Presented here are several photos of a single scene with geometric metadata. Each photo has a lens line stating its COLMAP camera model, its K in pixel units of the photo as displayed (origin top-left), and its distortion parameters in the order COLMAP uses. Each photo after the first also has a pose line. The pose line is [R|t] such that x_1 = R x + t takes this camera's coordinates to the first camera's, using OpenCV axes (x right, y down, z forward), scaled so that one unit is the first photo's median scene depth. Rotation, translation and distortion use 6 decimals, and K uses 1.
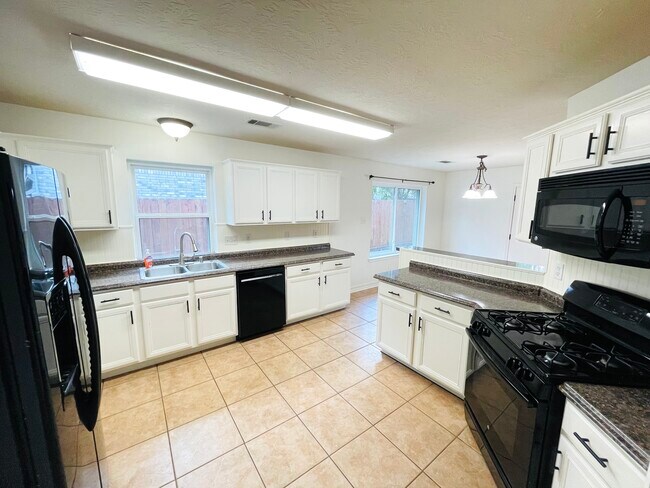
lens RADIAL K [[261.7, 0, 321.7], [0, 261.7, 244.9], [0, 0, 1]] dist [-0.001074, -0.000436]
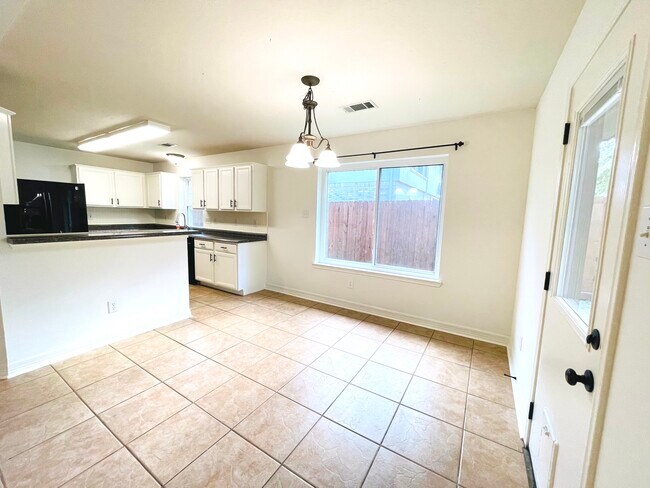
lens RADIAL K [[261.7, 0, 325.4], [0, 261.7, 245.8], [0, 0, 1]] dist [-0.001074, -0.000436]
pose [[0.382510, 0.110074, -0.917371, 1.411974], [-0.166129, 0.984891, 0.048907, -0.067188], [0.908894, 0.133694, 0.395017, 1.087191]]
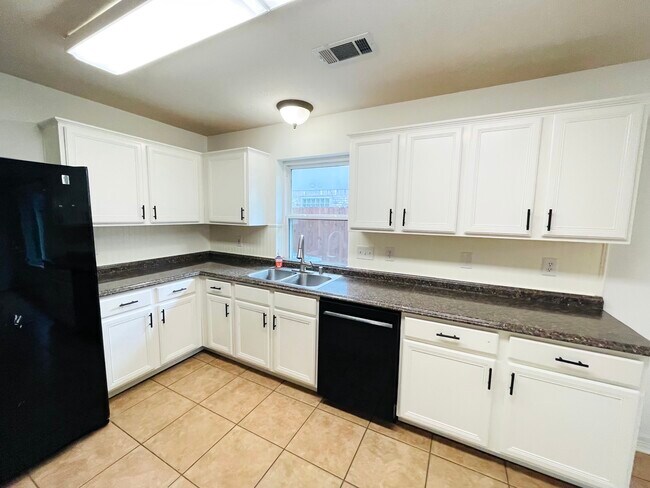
lens RADIAL K [[261.7, 0, 324.6], [0, 261.7, 244.0], [0, 0, 1]] dist [-0.001074, -0.000436]
pose [[0.443683, 0.094316, -0.891207, 0.243720], [-0.146929, 0.988646, 0.031479, -0.049603], [0.884057, 0.116978, 0.452503, 0.610803]]
